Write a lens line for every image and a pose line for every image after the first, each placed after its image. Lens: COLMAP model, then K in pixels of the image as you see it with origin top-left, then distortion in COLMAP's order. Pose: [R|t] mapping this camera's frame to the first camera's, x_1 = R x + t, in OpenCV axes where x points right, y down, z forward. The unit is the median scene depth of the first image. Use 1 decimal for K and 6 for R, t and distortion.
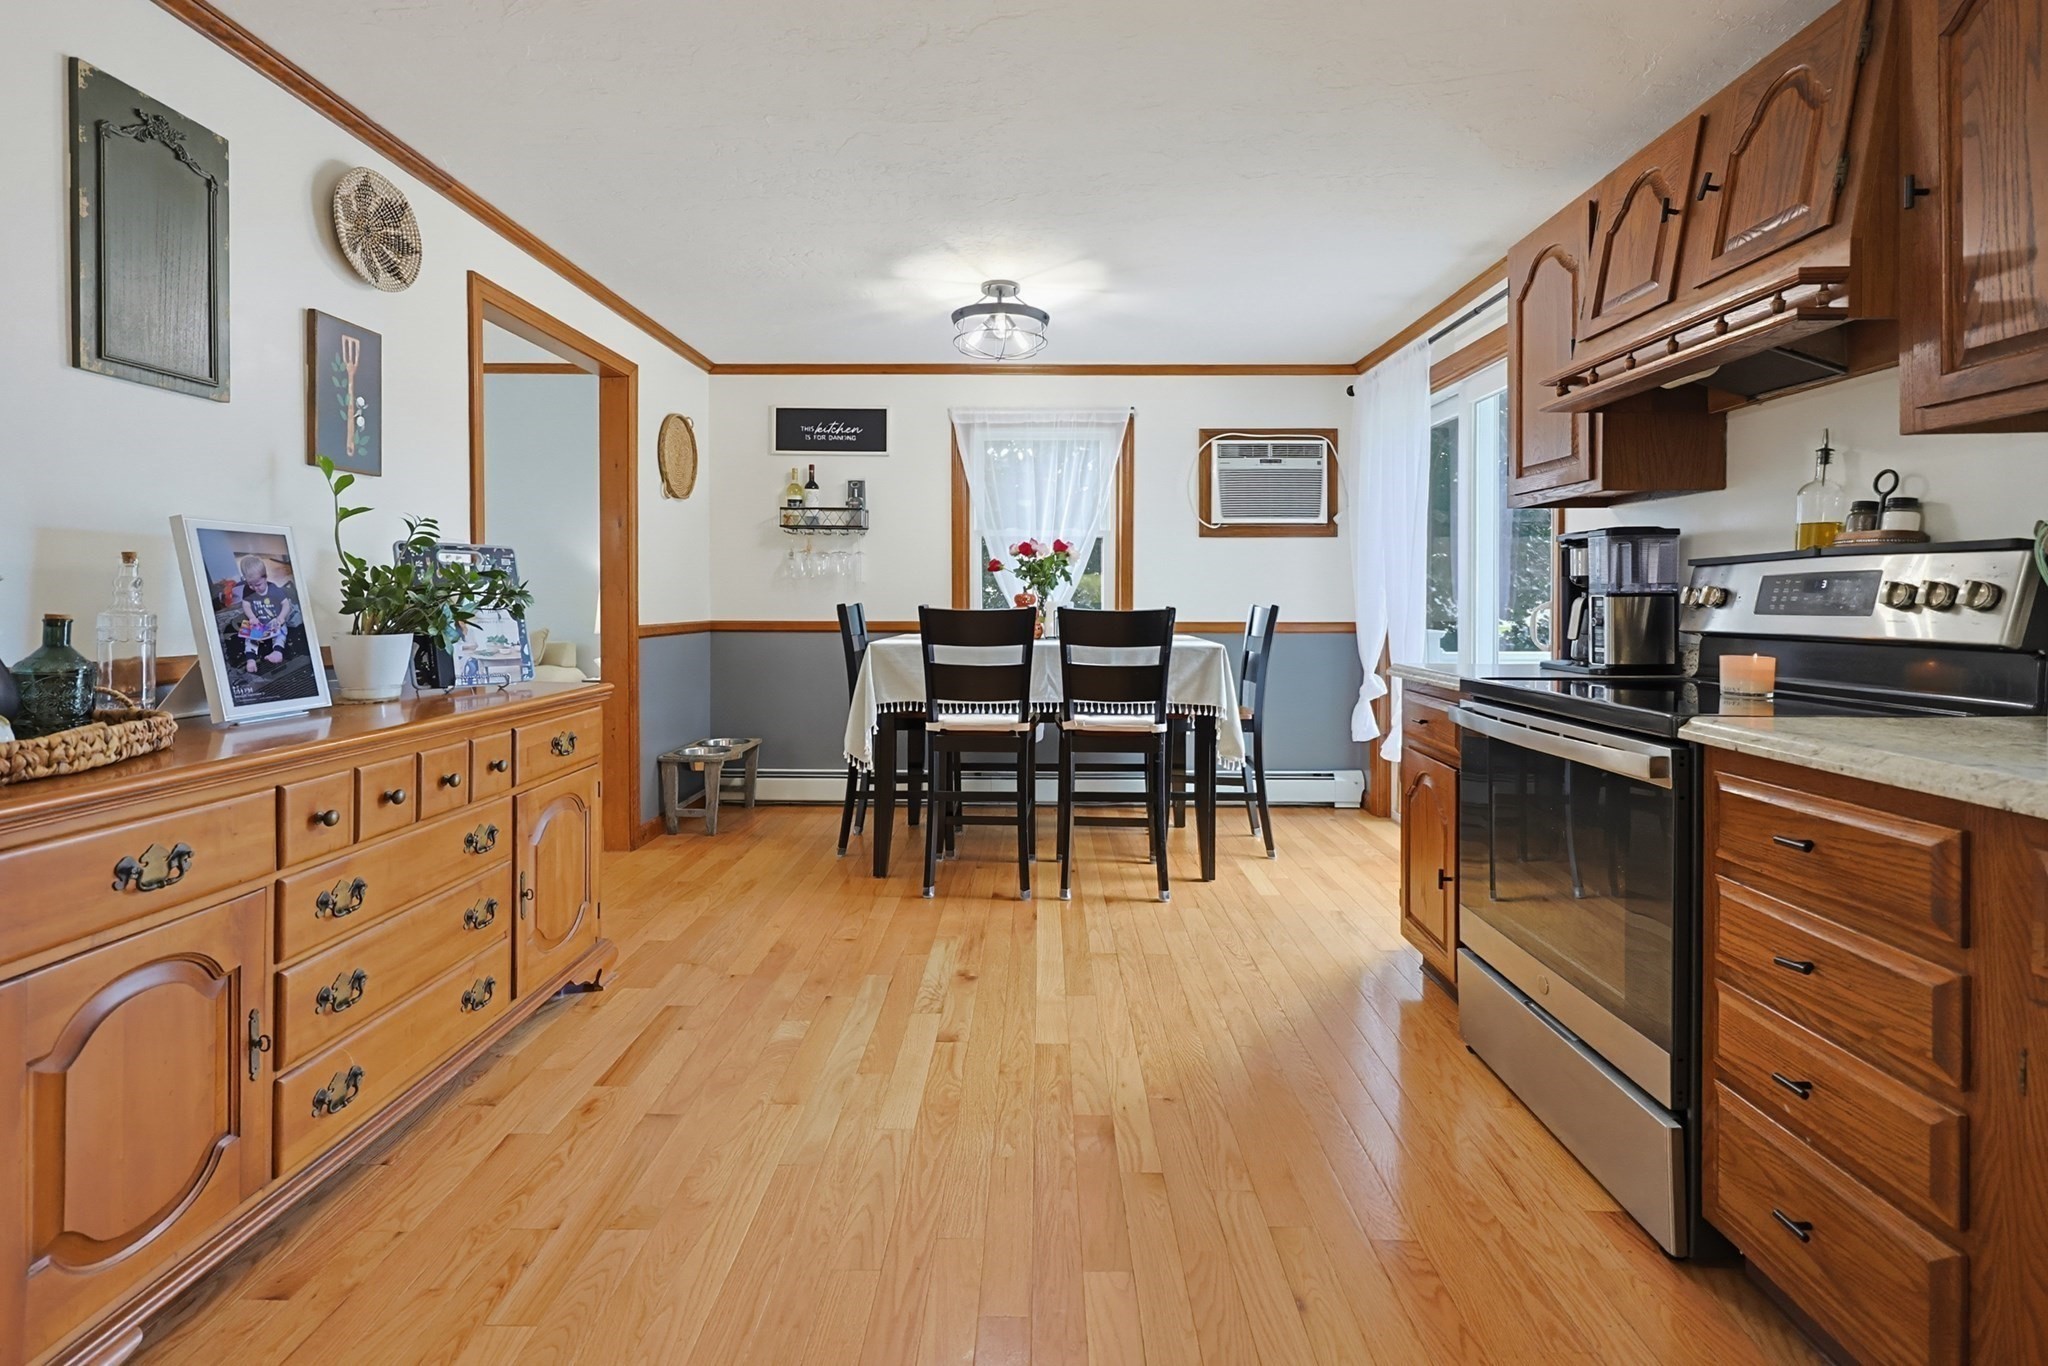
lens RADIAL K [[888.2, 0, 1026.8], [0, 888.2, 604.0], [0, 0, 1]] dist [0.000603, 0.000122]
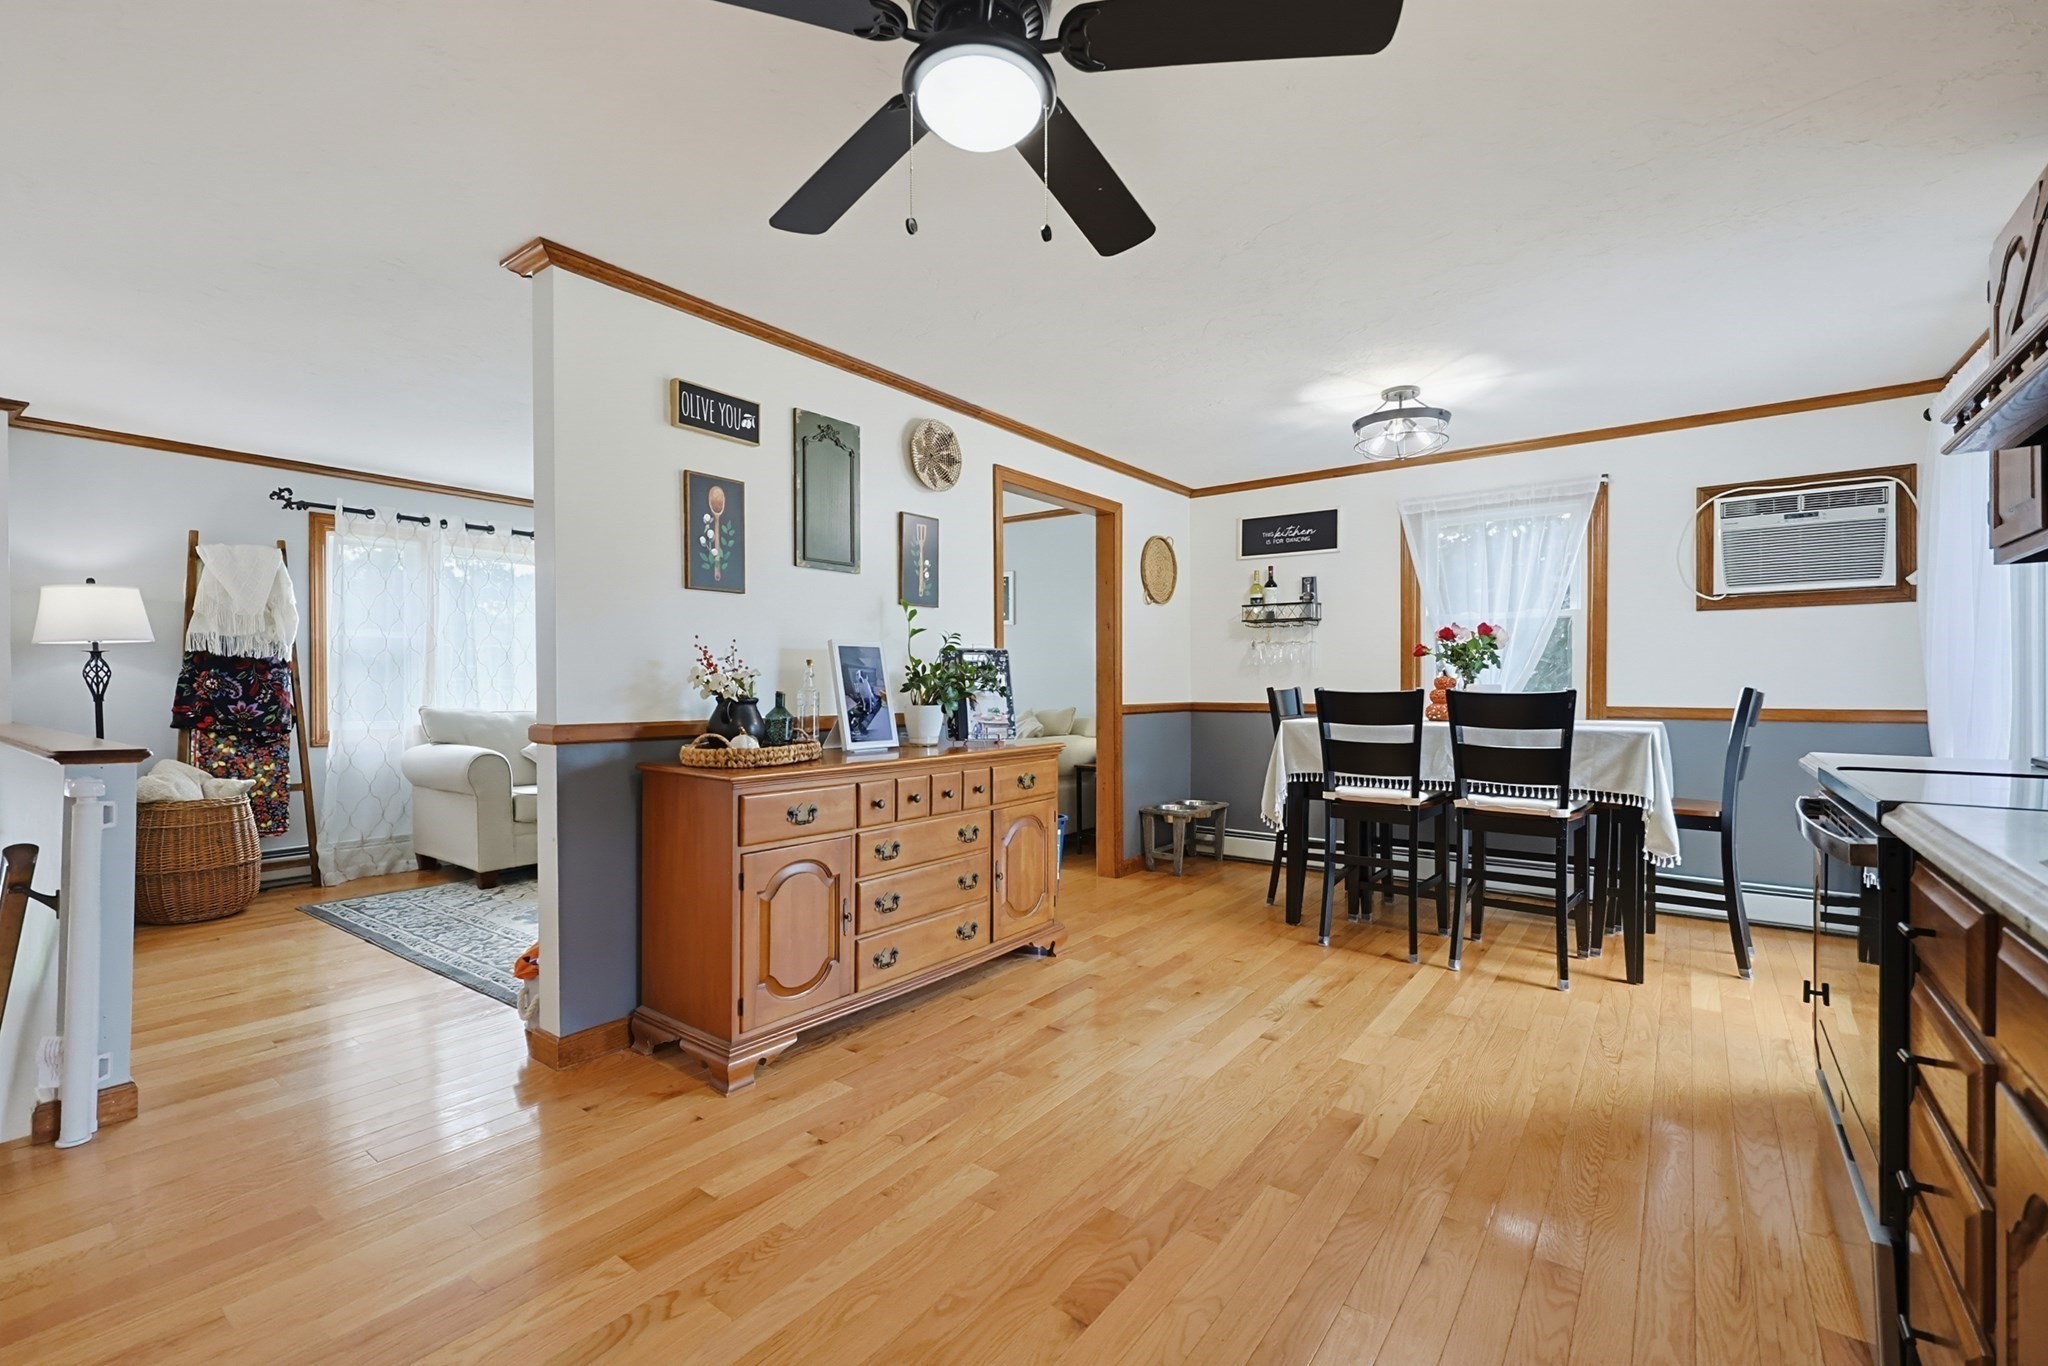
lens RADIAL K [[868.3, 0, 1024.0], [0, 868.3, 683.0], [0, 0, 1]] dist [0.000462, 0.000078]
pose [[0.802523, -0.005479, -0.596596, 0.283010], [0.000219, 0.999960, -0.008888, 0.005420], [0.596621, 0.007002, 0.802493, -0.138593]]
